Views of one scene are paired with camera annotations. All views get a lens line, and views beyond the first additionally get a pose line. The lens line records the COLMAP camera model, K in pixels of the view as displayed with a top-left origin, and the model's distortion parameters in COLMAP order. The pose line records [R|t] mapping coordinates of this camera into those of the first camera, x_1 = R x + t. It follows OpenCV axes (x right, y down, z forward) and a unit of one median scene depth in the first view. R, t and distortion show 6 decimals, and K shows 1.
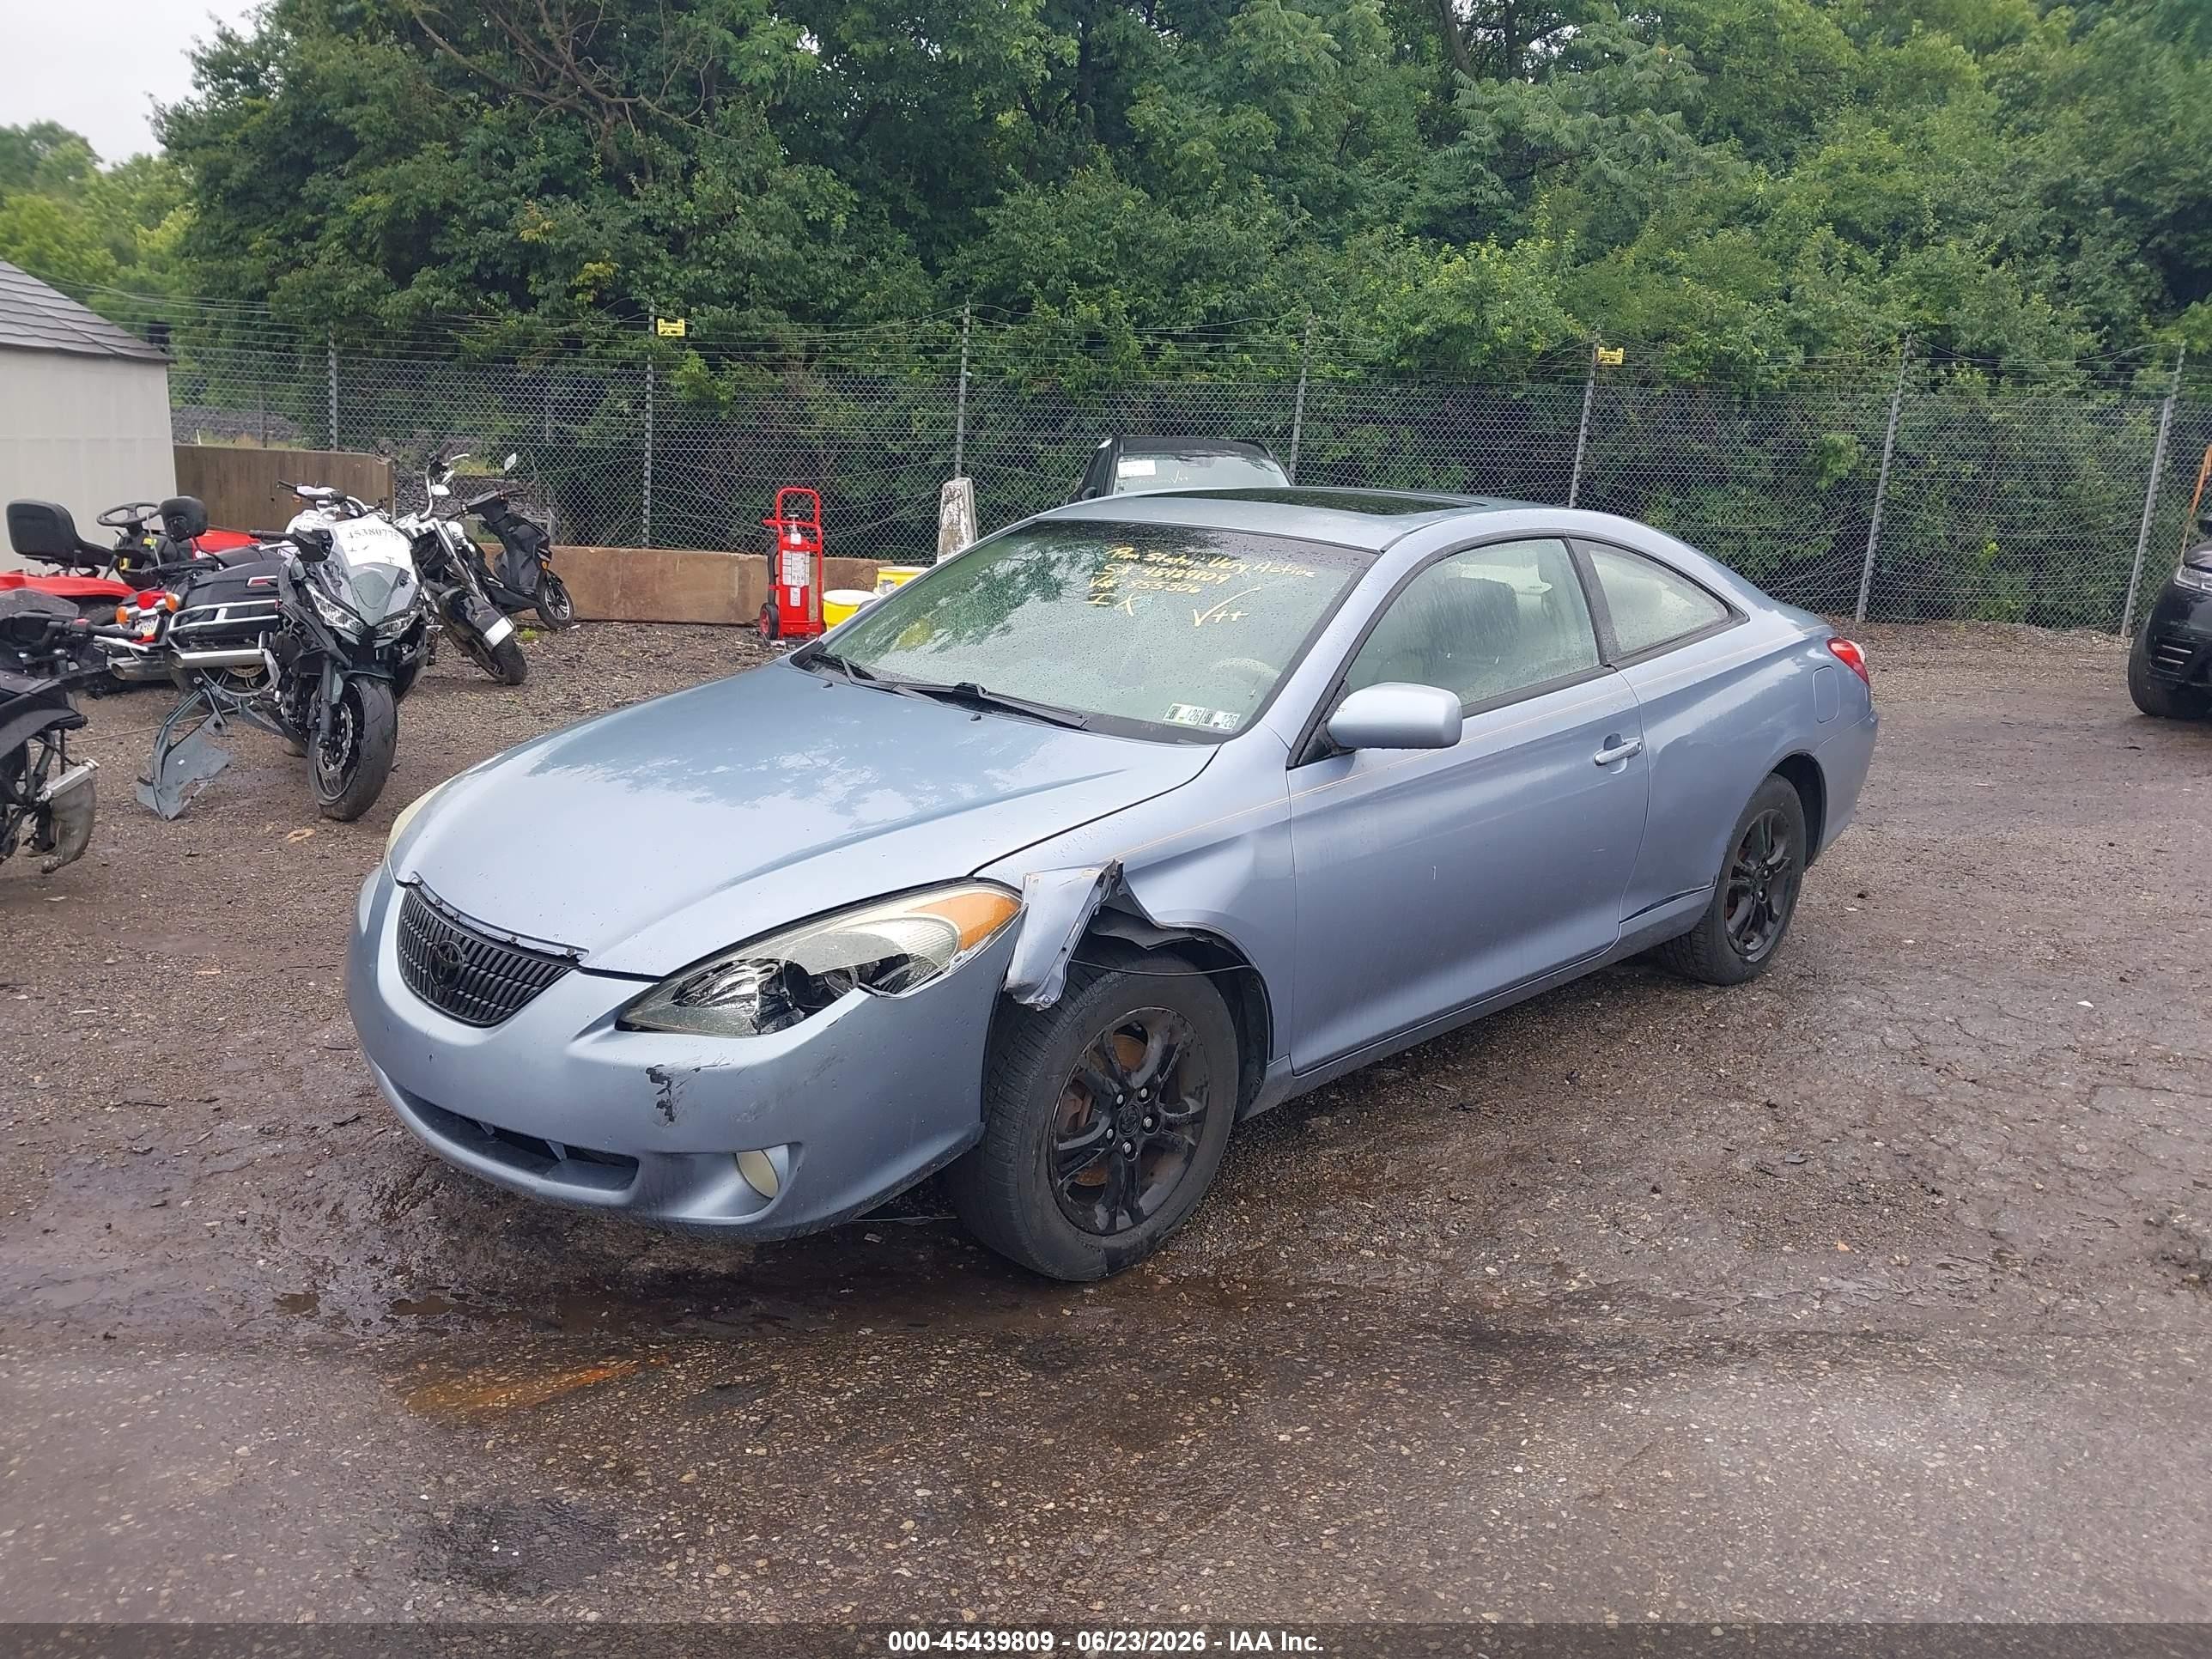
lens RADIAL K [[1773.7, 0, 1096.8], [0, 1773.7, 836.3], [0, 0, 1]] dist [0.012130, -0.013685]
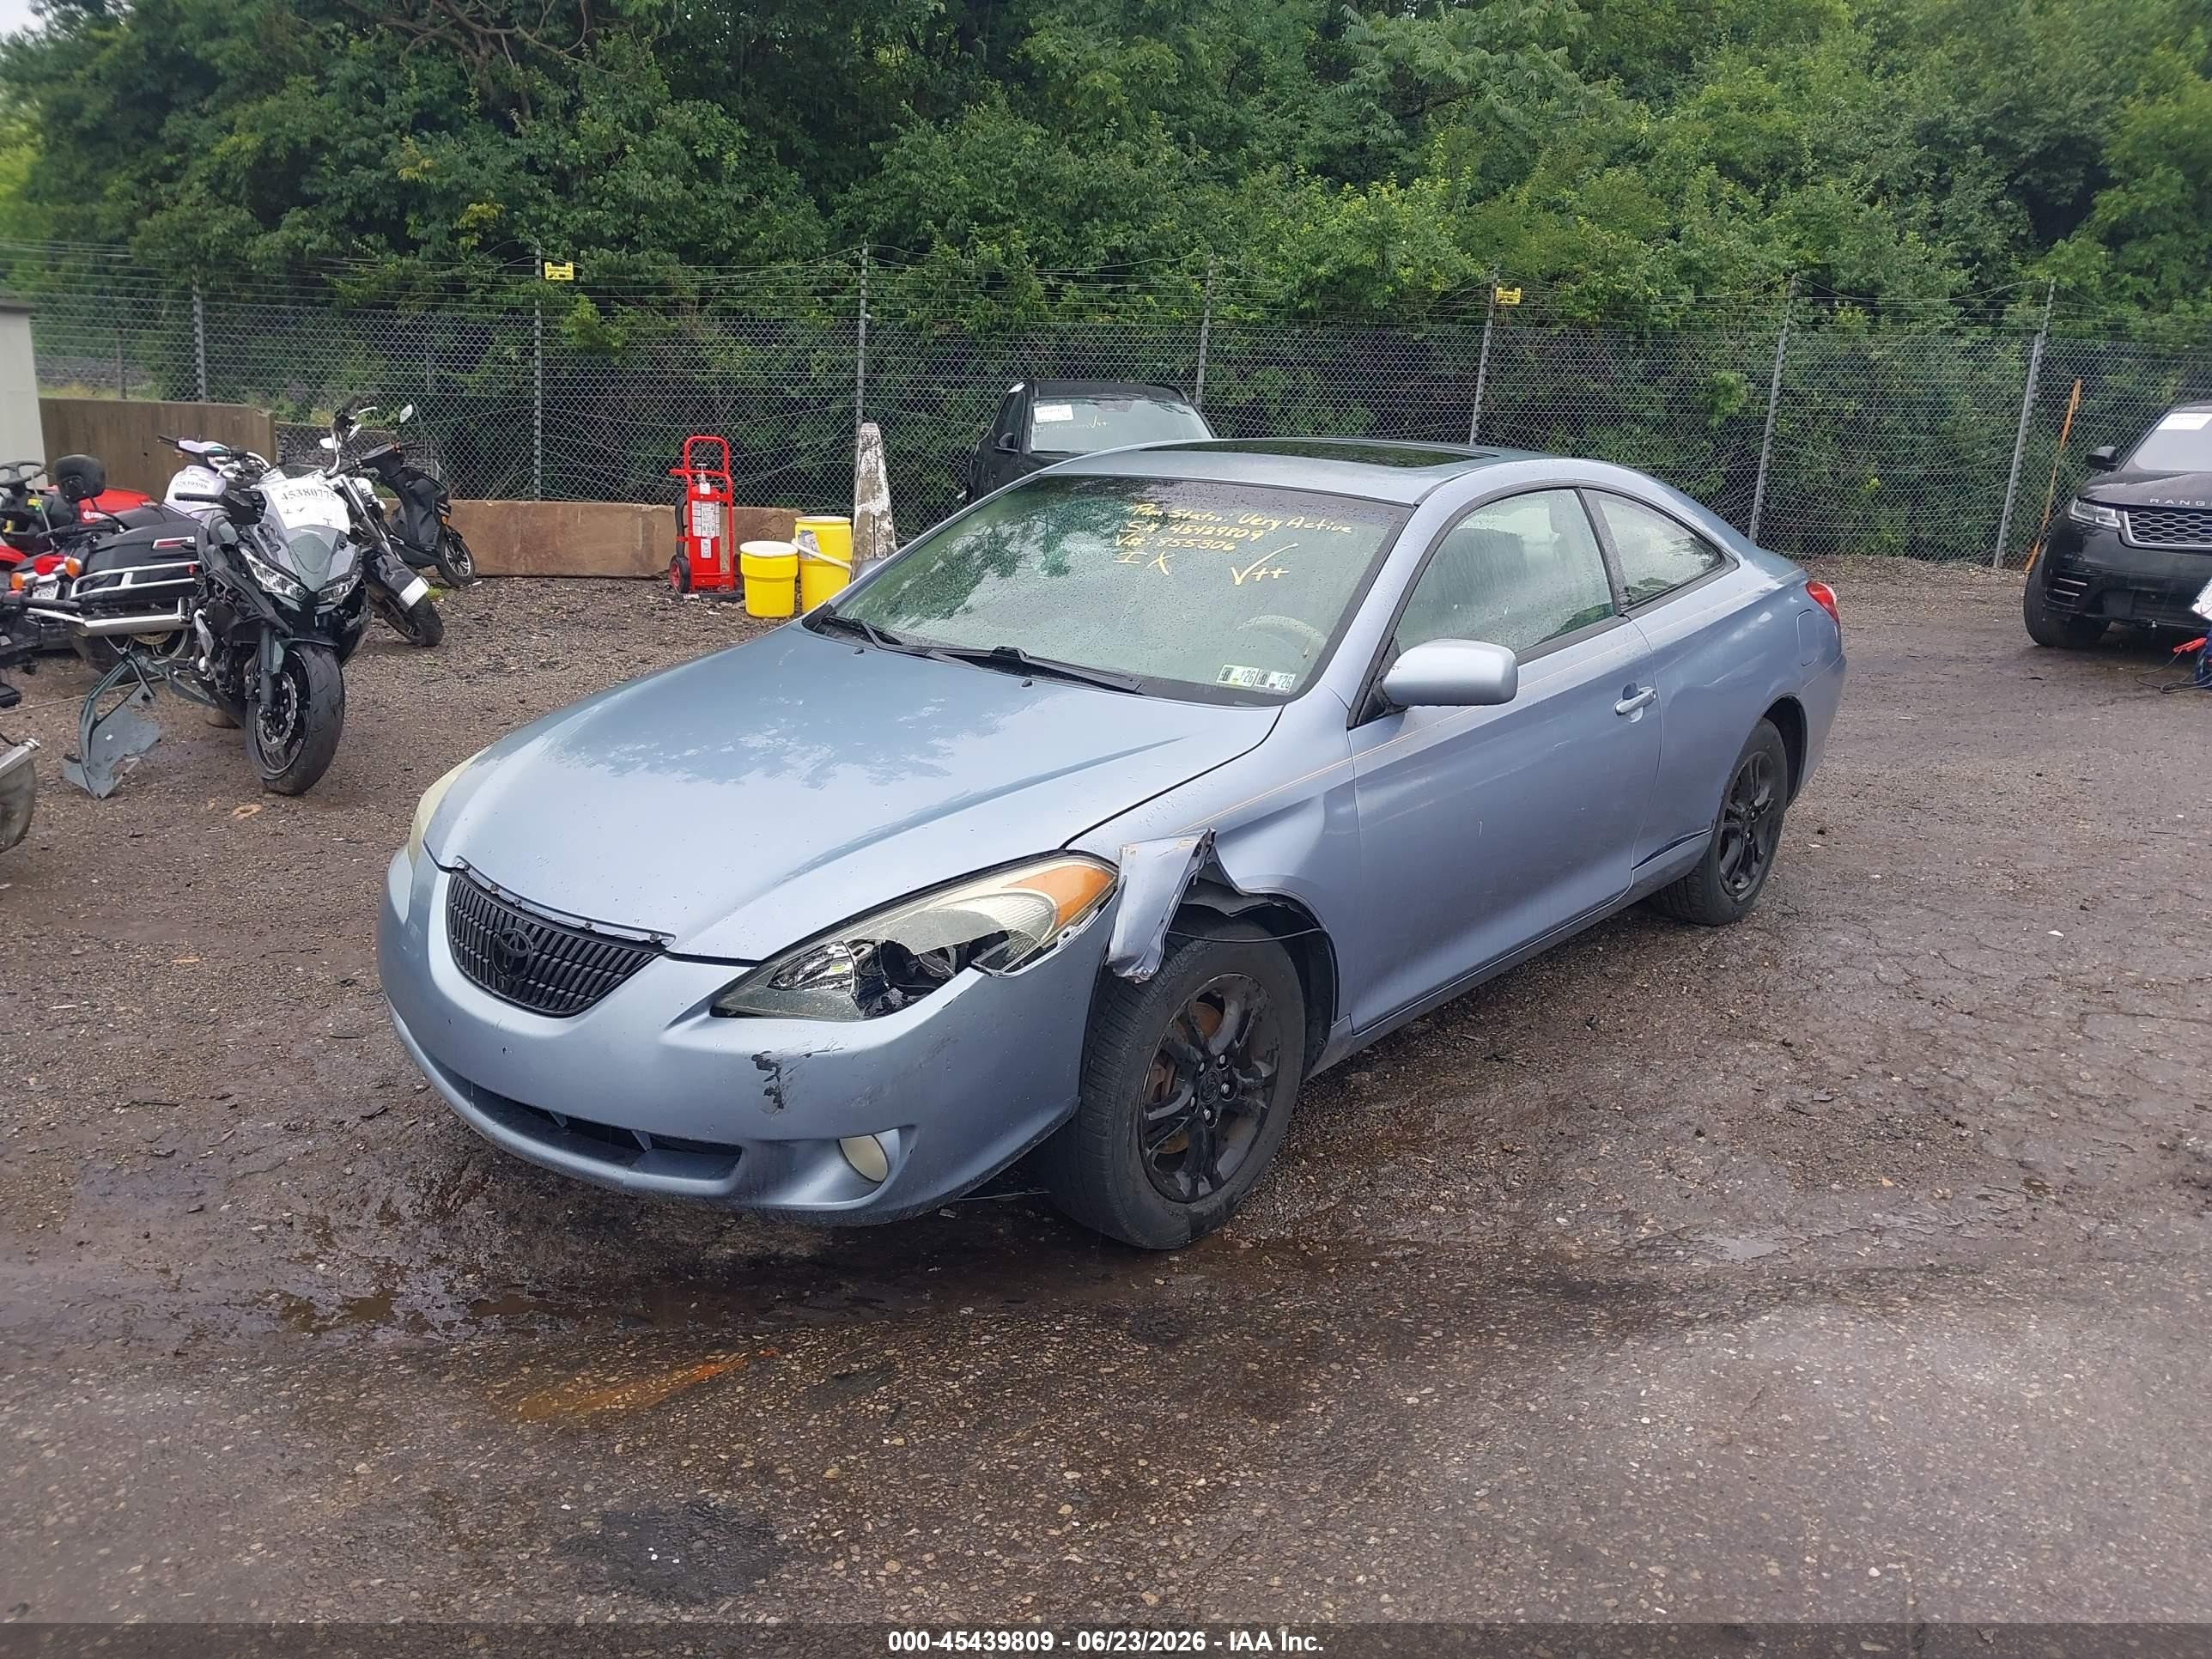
lens RADIAL K [[1773.7, 0, 1101.0], [0, 1773.7, 834.1], [0, 0, 1]] dist [0.012130, -0.013685]
pose [[0.997063, -0.026278, 0.071943, -0.027520], [0.024041, 0.999206, 0.031786, -0.003723], [-0.072721, -0.029963, 0.996902, 0.004011]]
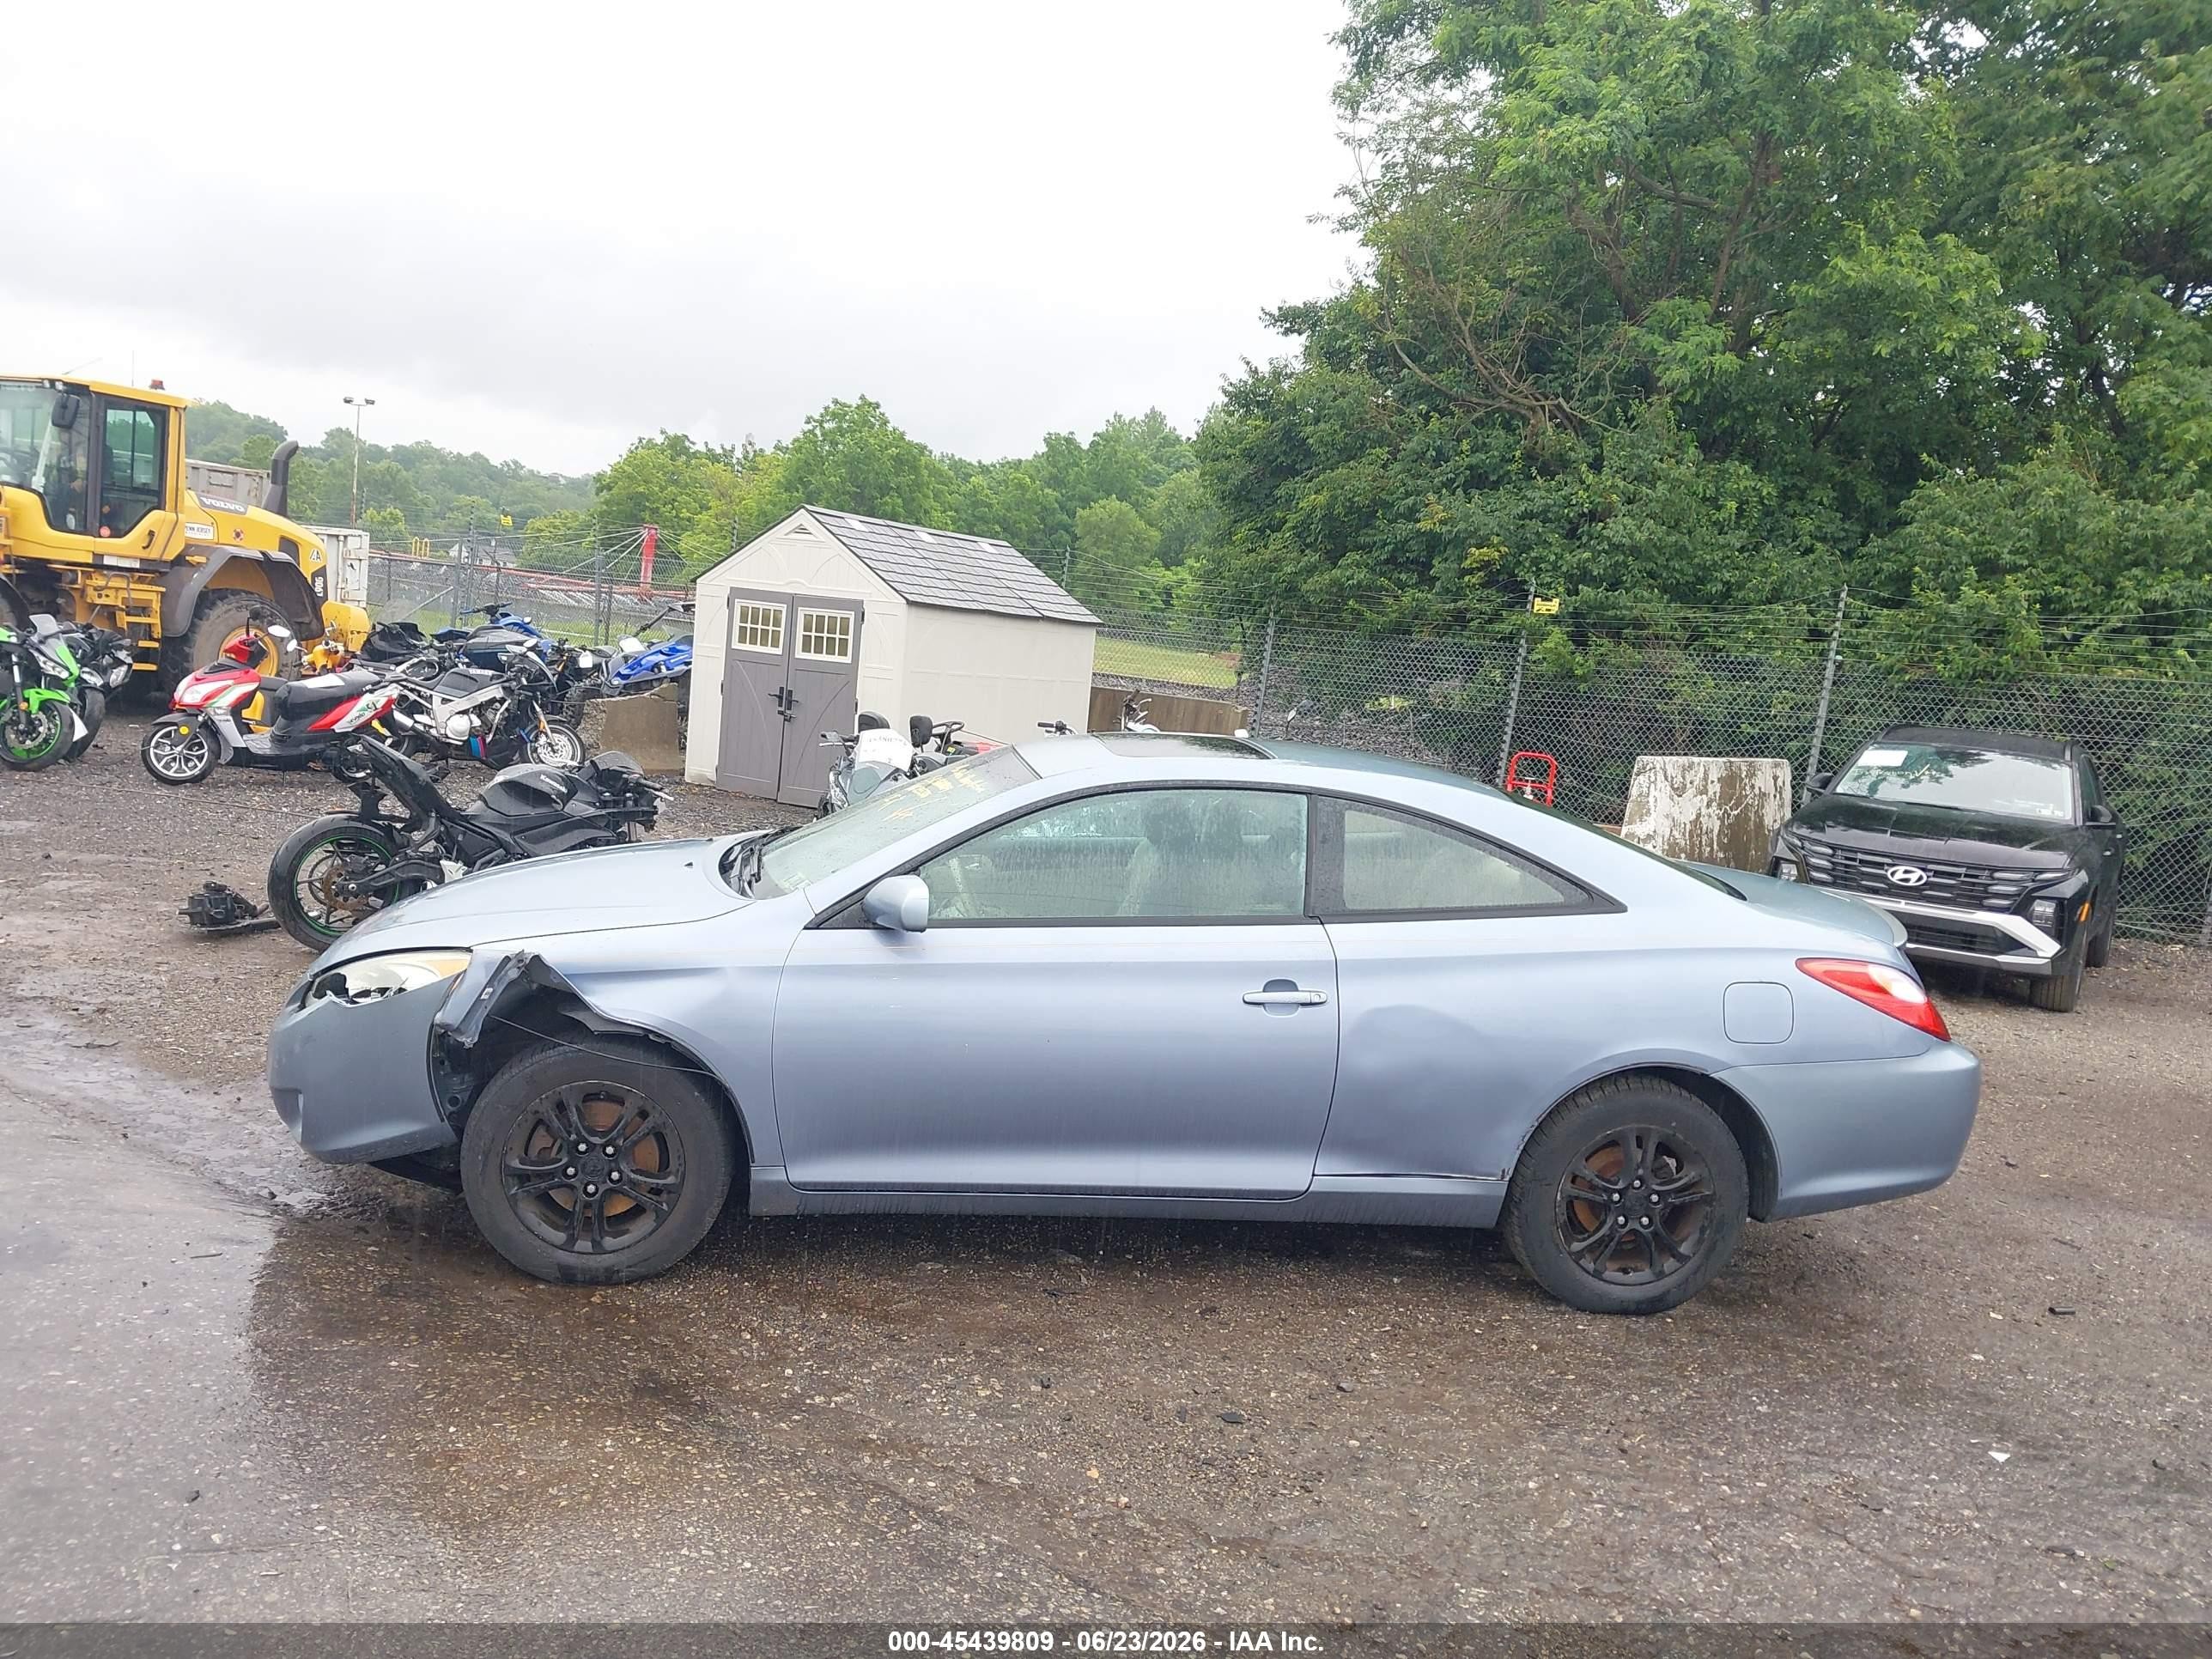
lens RADIAL K [[1773.7, 0, 1063.8], [0, 1773.7, 794.5], [0, 0, 1]] dist [0.012130, -0.013685]
pose [[0.767730, 0.086899, -0.634854, 0.275500], [-0.195968, 0.975132, -0.103508, -0.010432], [0.610072, 0.203877, 0.765667, 0.035412]]
